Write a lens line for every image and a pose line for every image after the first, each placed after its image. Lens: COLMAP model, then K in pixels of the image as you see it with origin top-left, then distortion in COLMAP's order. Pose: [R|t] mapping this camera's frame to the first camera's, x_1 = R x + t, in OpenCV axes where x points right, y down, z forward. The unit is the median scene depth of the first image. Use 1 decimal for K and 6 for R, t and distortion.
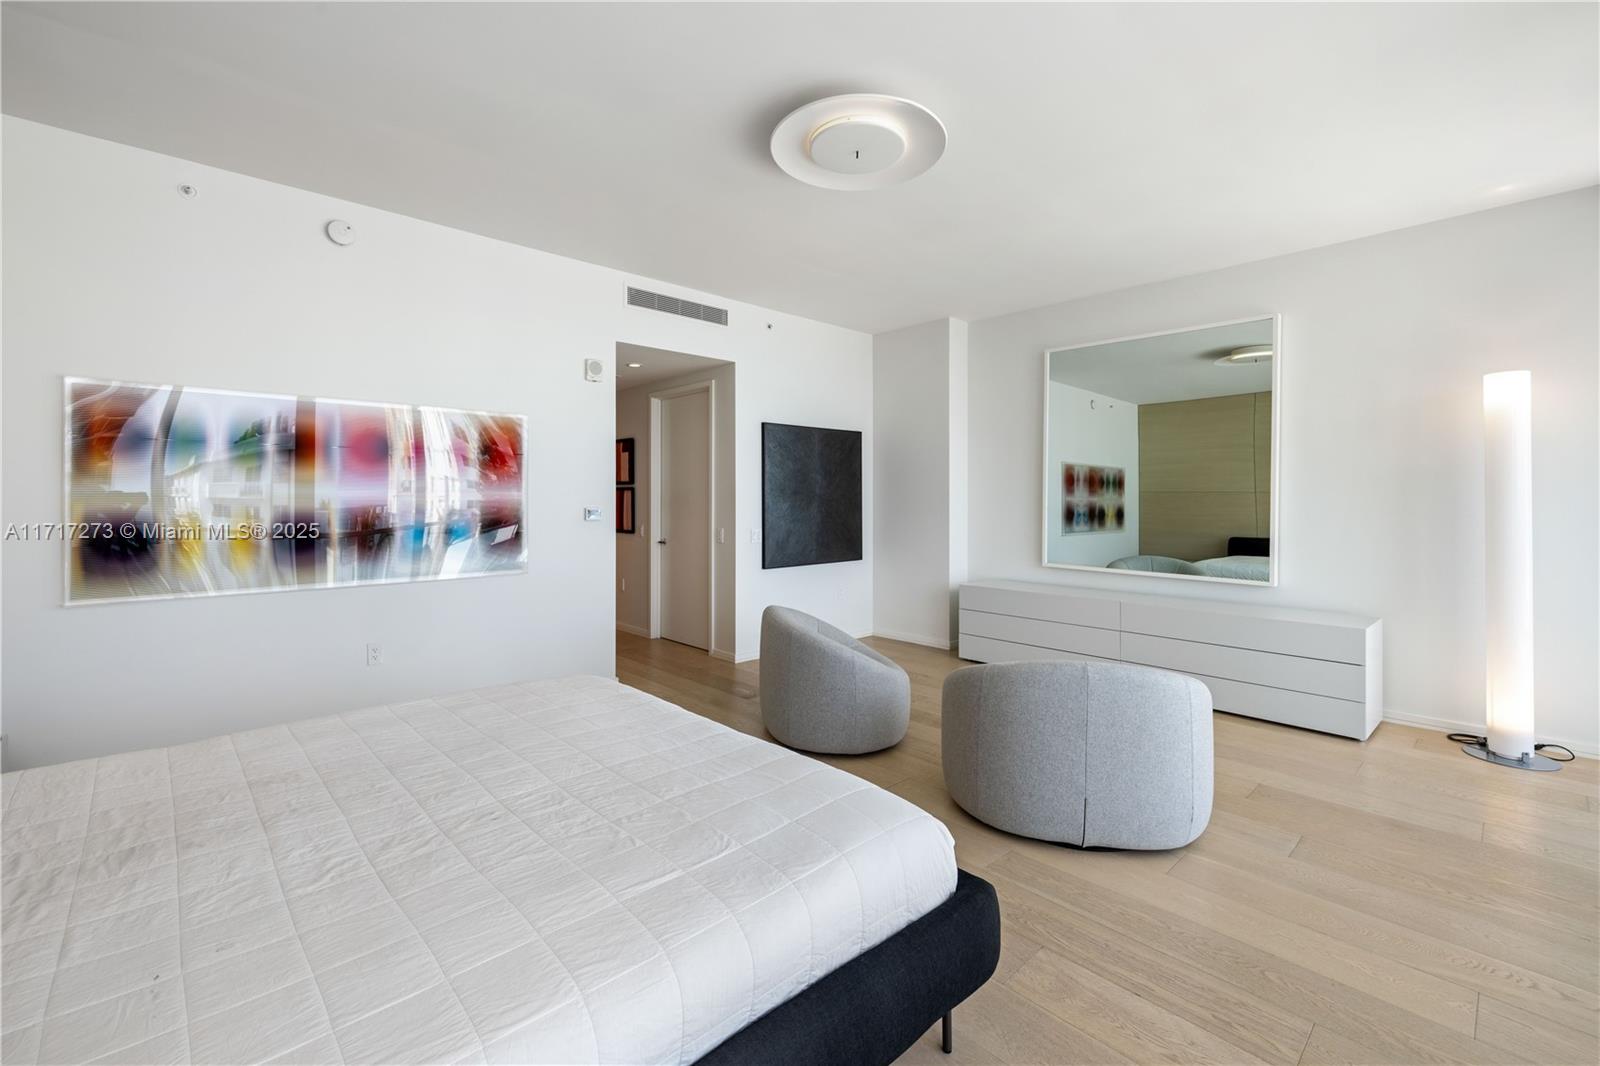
lens RADIAL K [[691.6, 0, 782.3], [0, 691.6, 502.4], [0, 0, 1]] dist [0.001306, 0.000286]
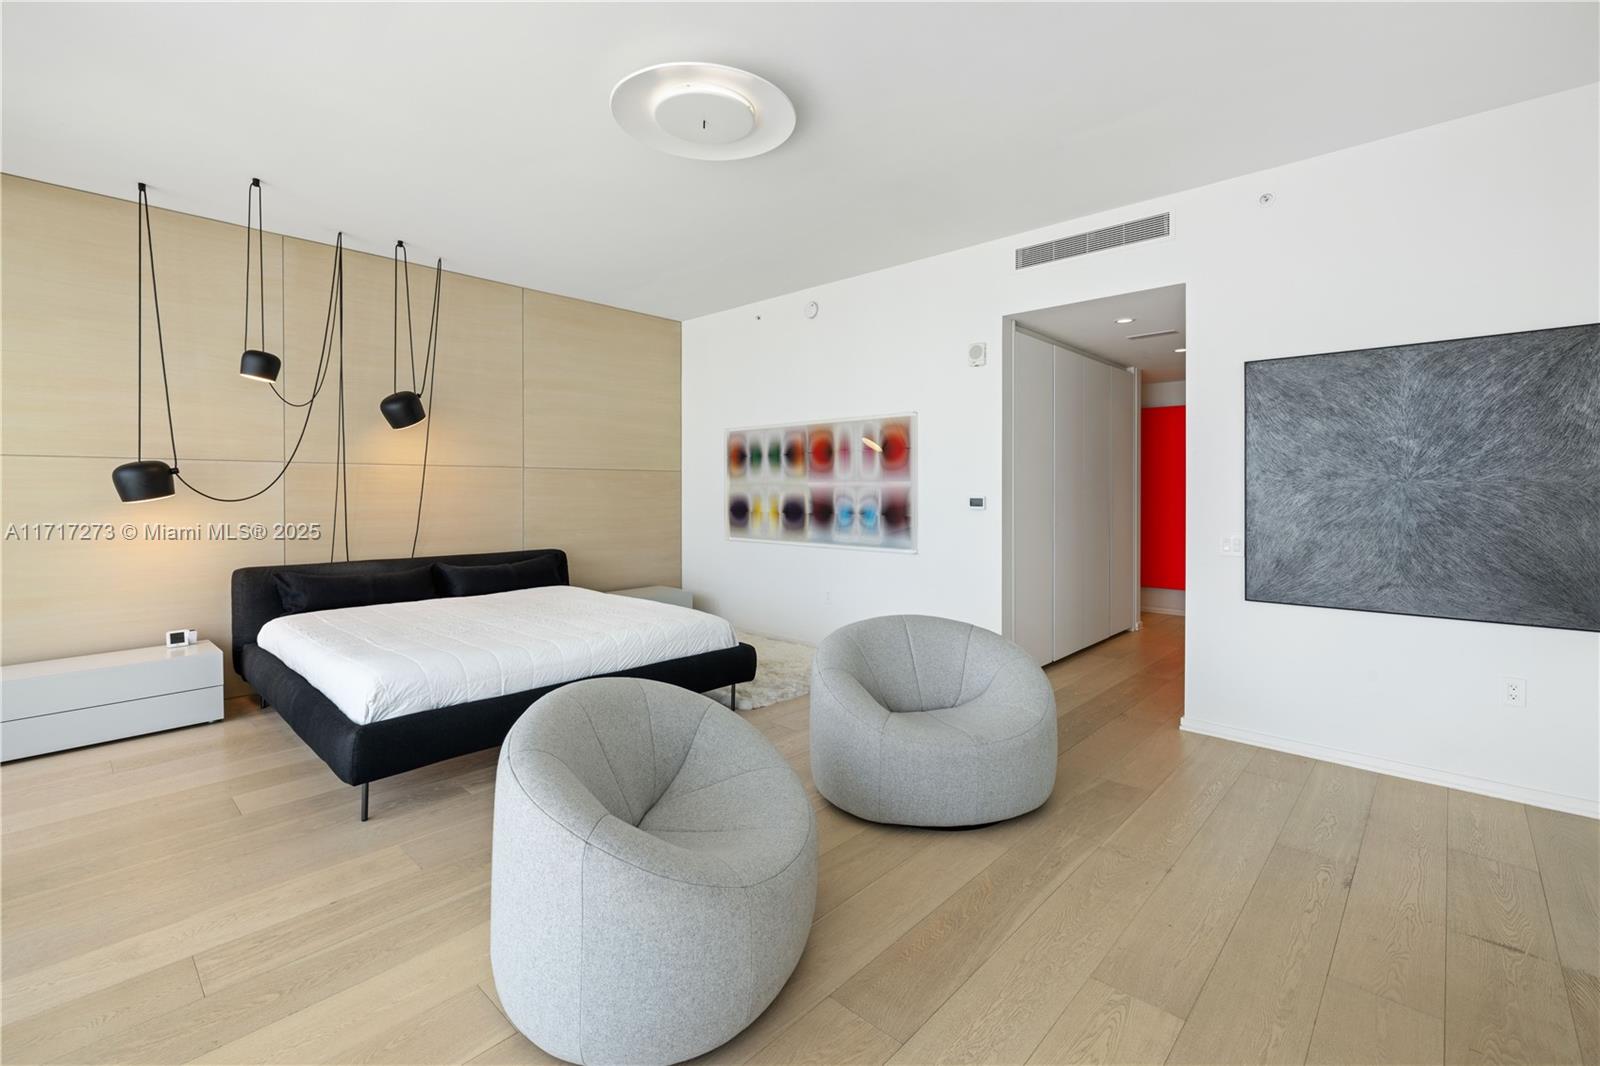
lens RADIAL K [[691.6, 0, 782.3], [0, 691.6, 502.4], [0, 0, 1]] dist [0.001306, 0.000286]
pose [[0.070261, 0.021280, -0.997302, 0.838271], [-0.004874, 0.999768, 0.020989, -0.002666], [0.997517, 0.003387, 0.070349, 0.811954]]
